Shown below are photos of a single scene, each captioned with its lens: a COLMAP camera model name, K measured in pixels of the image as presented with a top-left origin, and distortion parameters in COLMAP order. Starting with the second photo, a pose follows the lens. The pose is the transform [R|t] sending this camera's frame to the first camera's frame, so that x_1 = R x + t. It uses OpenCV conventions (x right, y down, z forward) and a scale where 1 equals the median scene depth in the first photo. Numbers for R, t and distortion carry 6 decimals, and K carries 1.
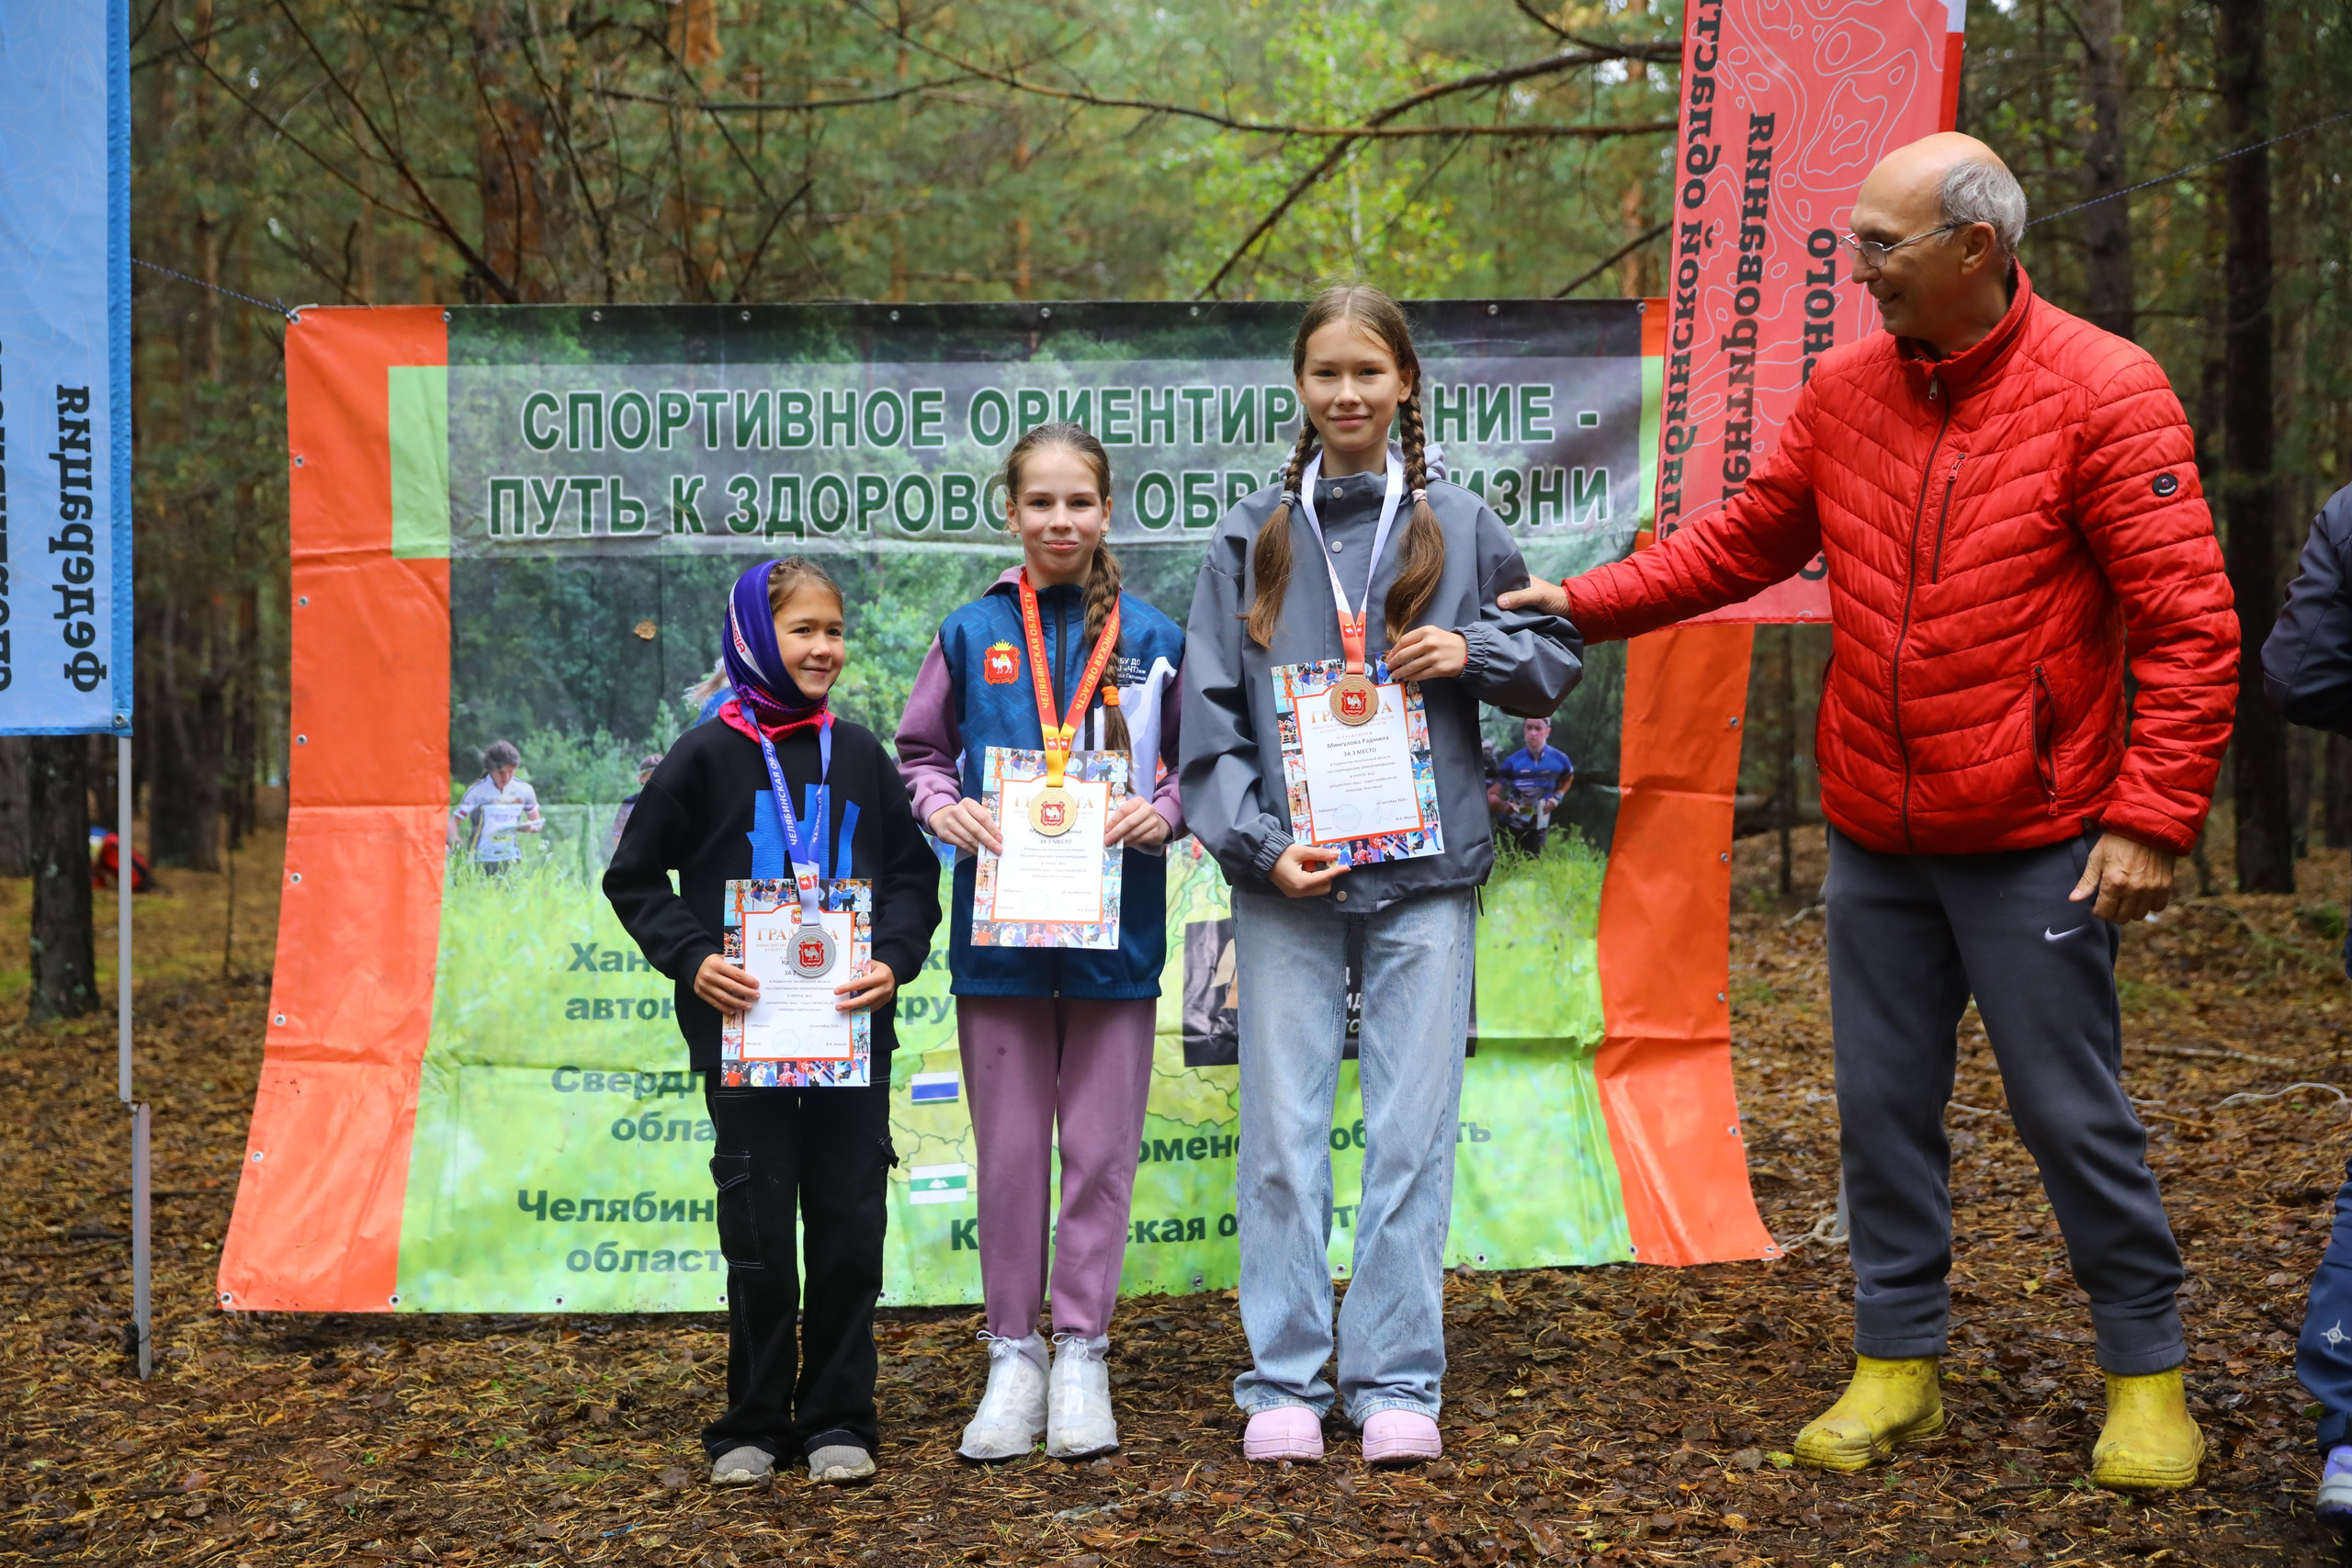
lens RADIAL K [[2679.1, 0, 1143.7], [0, 2679.1, 791.8], [0, 0, 1]] dist [0.063051, 0.236054]
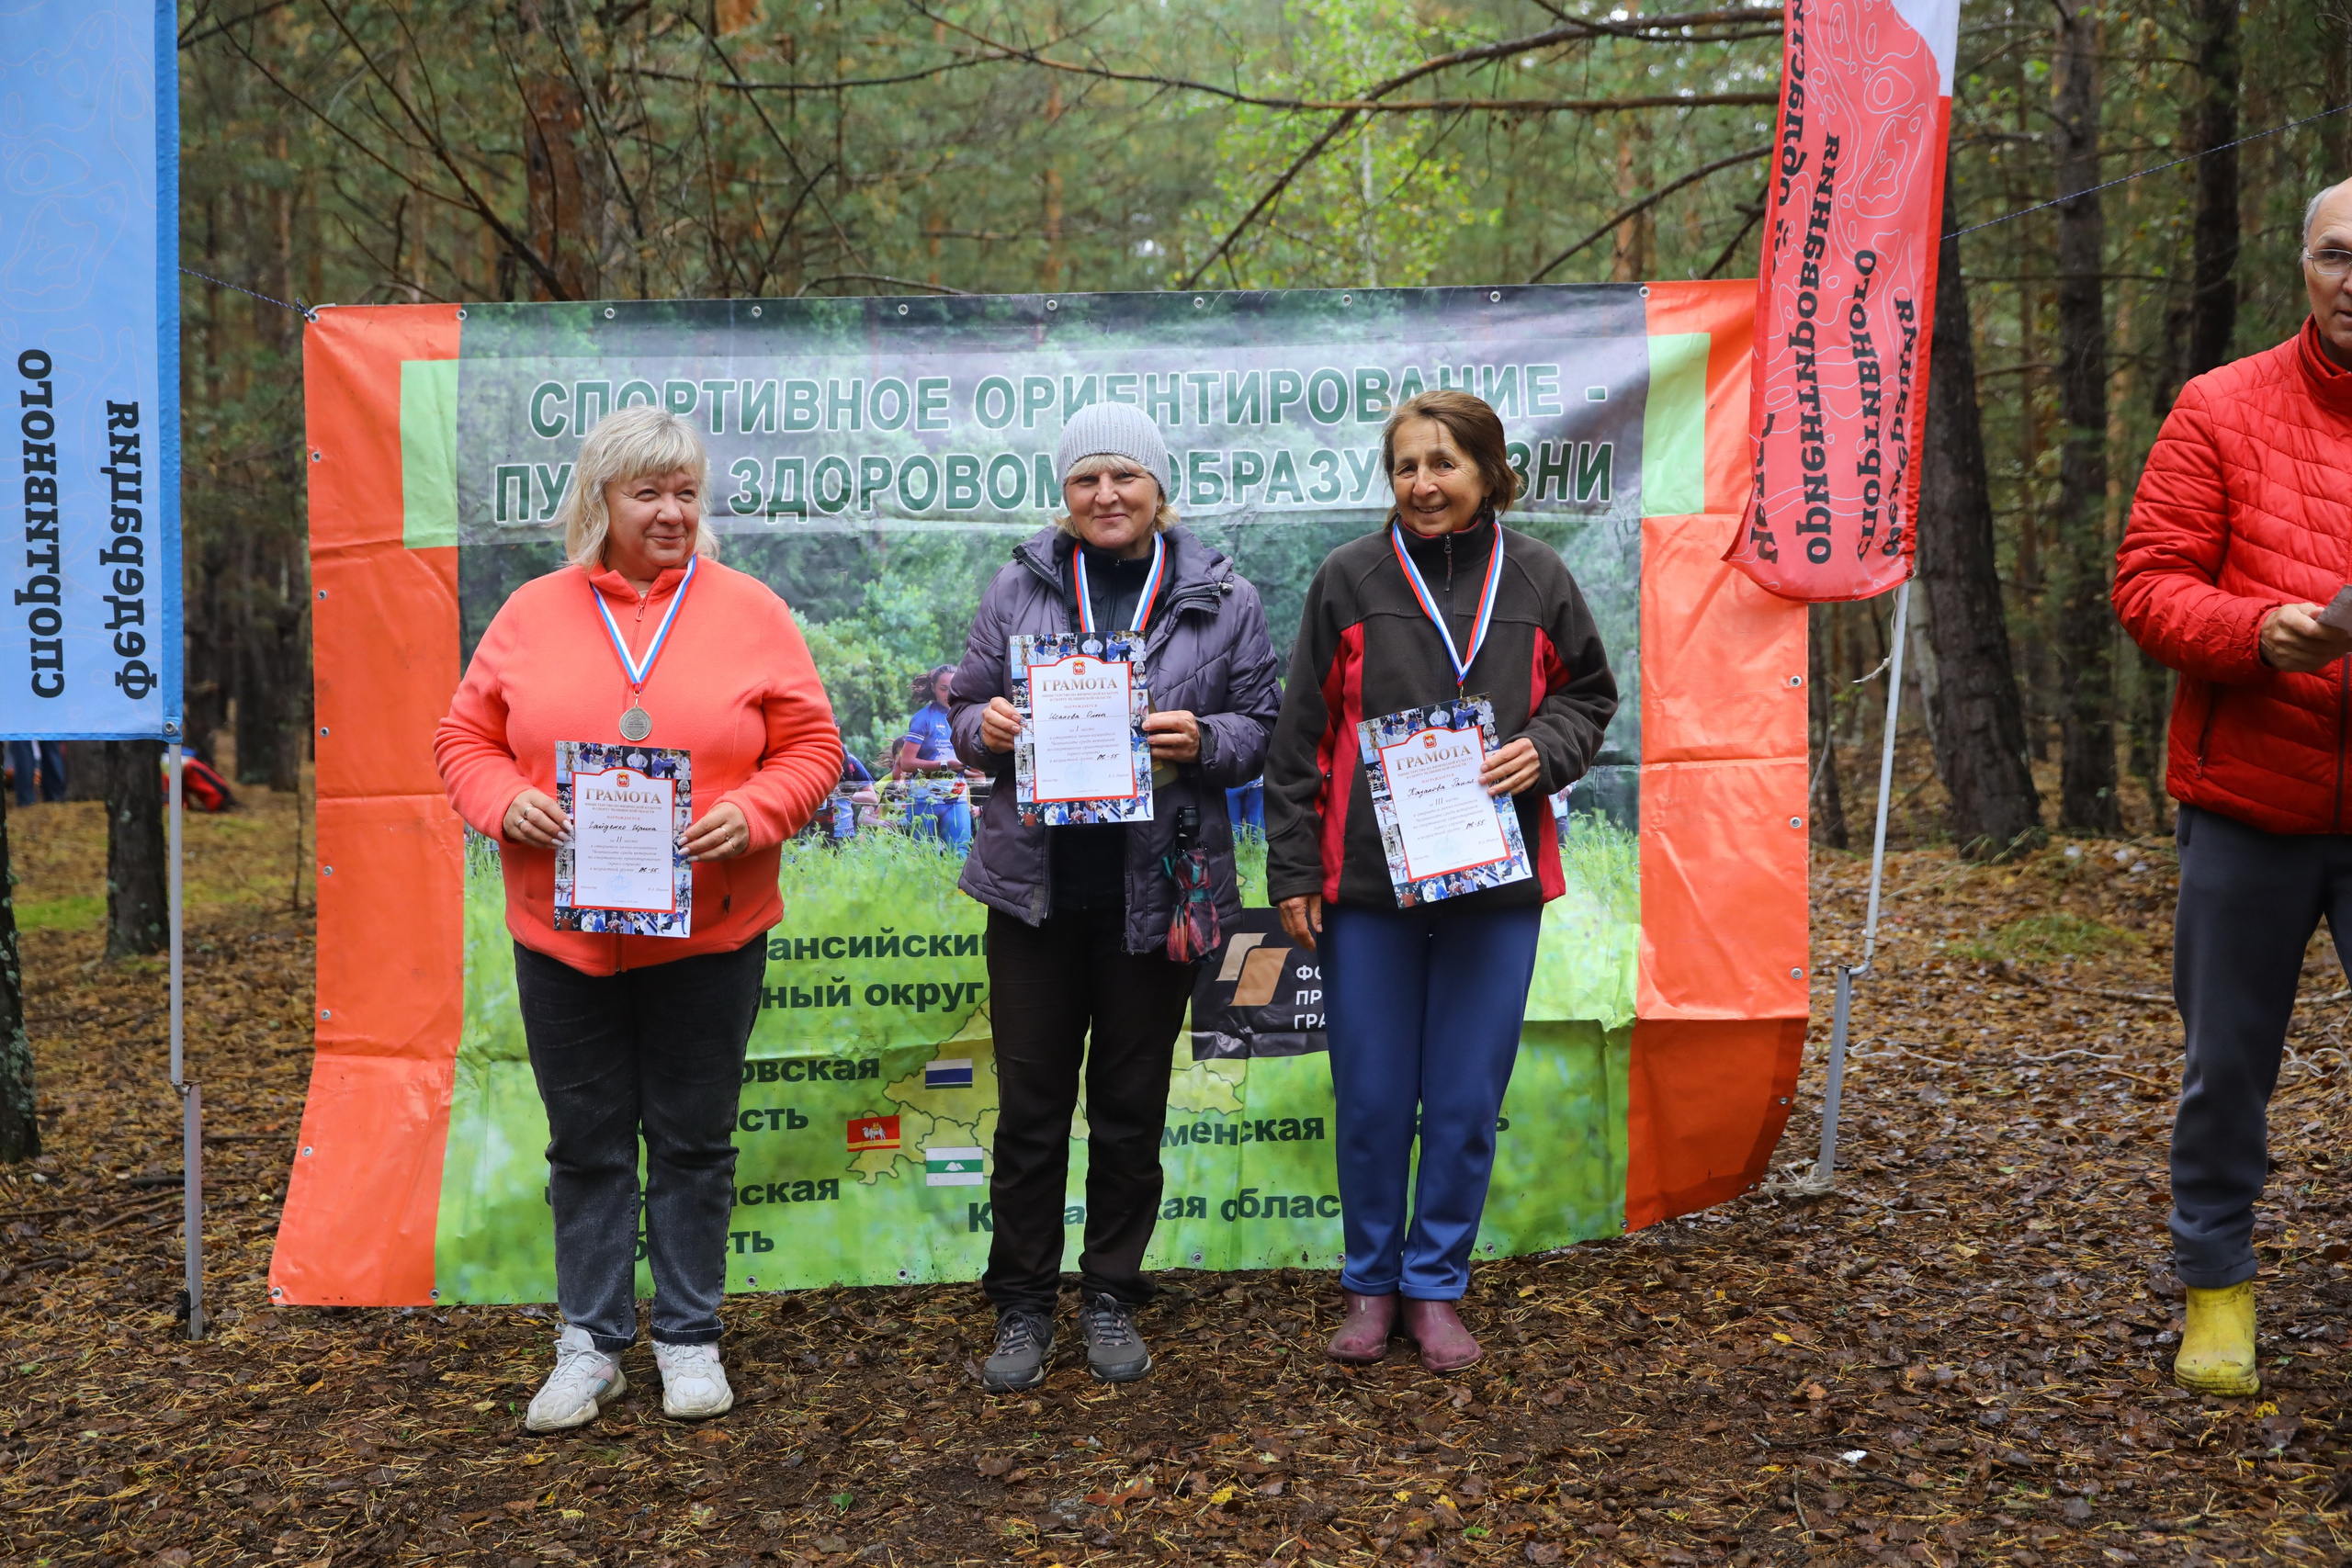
lens RADIAL K [[2386.5, 0, 1169.1], [0, 2386.5, 778.9], [0, 0, 1]] dist [0.043974, -0.031338]
pose [[0.999937, -0.003190, 0.010733, -0.002347], [0.003325, 0.999915, -0.012589, 0.012449], [-0.010692, 0.012623, 0.999863, 0.109029]]
